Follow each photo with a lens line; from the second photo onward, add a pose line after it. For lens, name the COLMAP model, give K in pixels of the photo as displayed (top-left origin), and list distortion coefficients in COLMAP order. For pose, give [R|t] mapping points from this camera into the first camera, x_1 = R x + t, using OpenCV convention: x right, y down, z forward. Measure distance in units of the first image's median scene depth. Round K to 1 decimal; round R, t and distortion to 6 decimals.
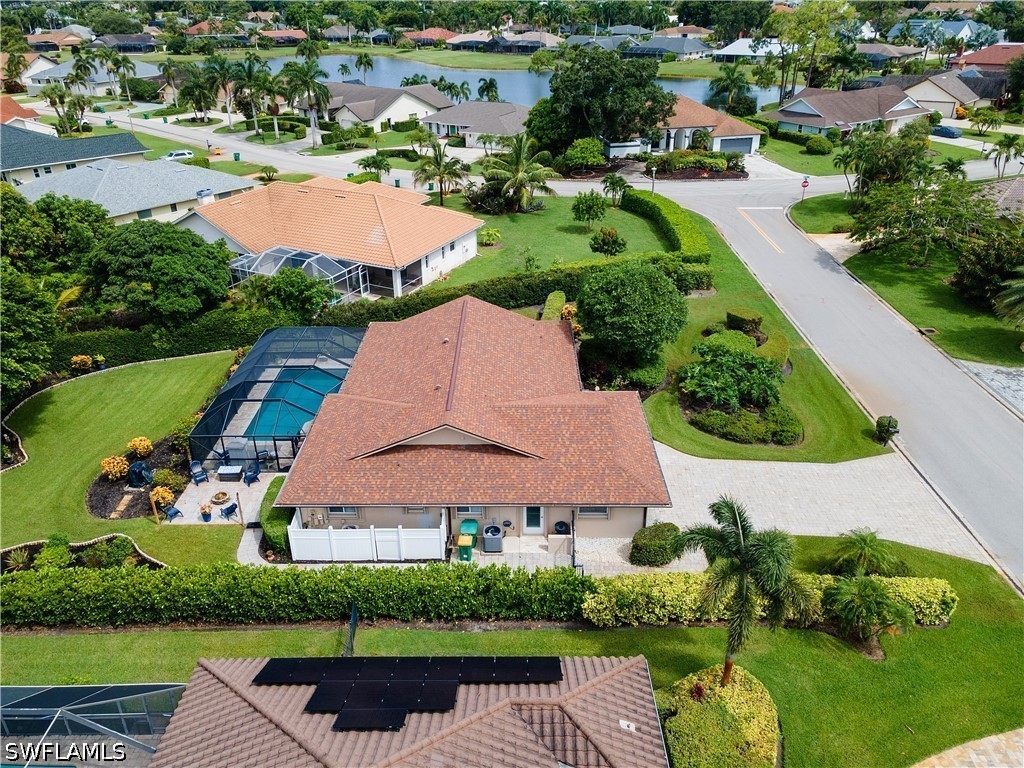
lens RADIAL K [[726.9, 0, 494.0], [0, 726.9, 380.5], [0, 0, 1]] dist [0.057104, 0.005911]
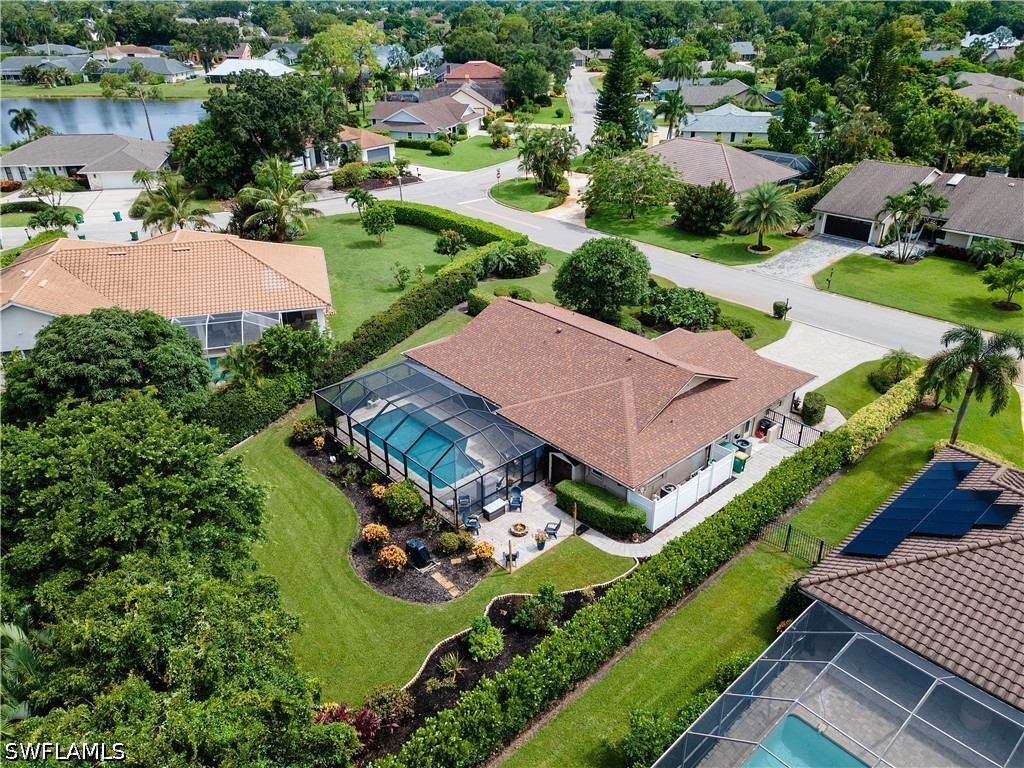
lens RADIAL K [[725.0, 0, 516.2], [0, 725.0, 389.7], [0, 0, 1]] dist [0.053688, 0.001137]
pose [[0.721127, -0.312182, 0.618481, -0.529336], [0.319465, 0.941985, 0.102988, -0.067077], [-0.614751, 0.123315, 0.779022, 0.132328]]
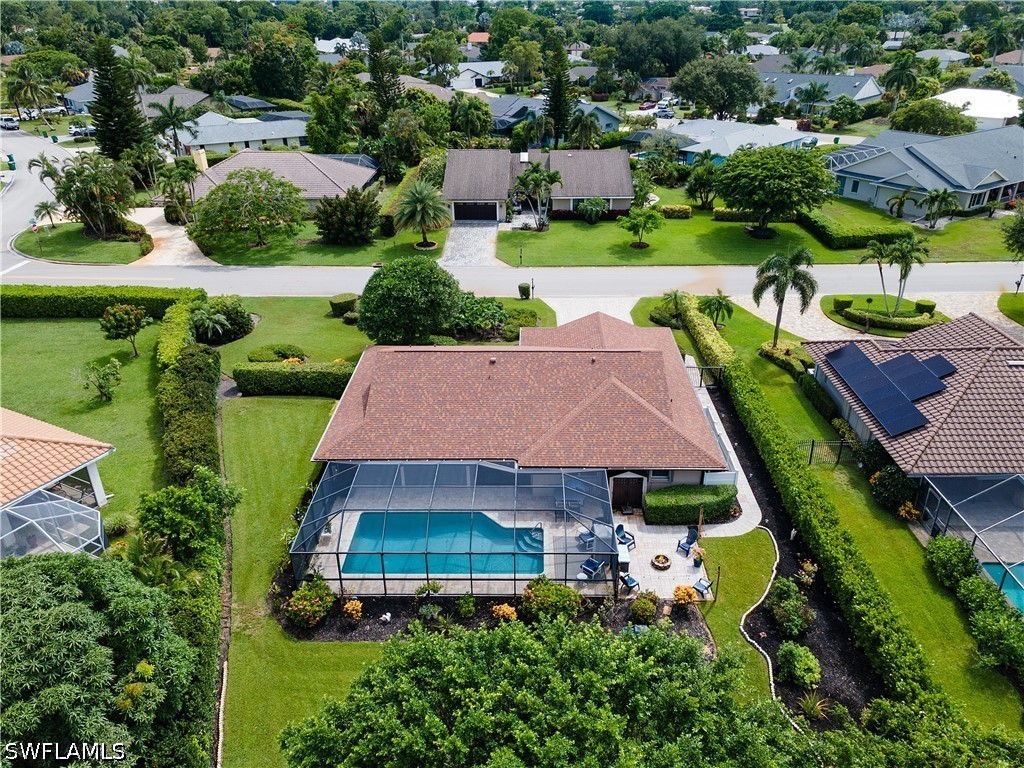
lens RADIAL K [[725.0, 0, 516.2], [0, 725.0, 389.7], [0, 0, 1]] dist [0.053688, 0.001137]
pose [[-0.007281, -0.452616, 0.891676, -0.624250], [0.476394, 0.782435, 0.401055, -0.261940], [-0.879202, 0.427709, 0.209926, 0.509992]]
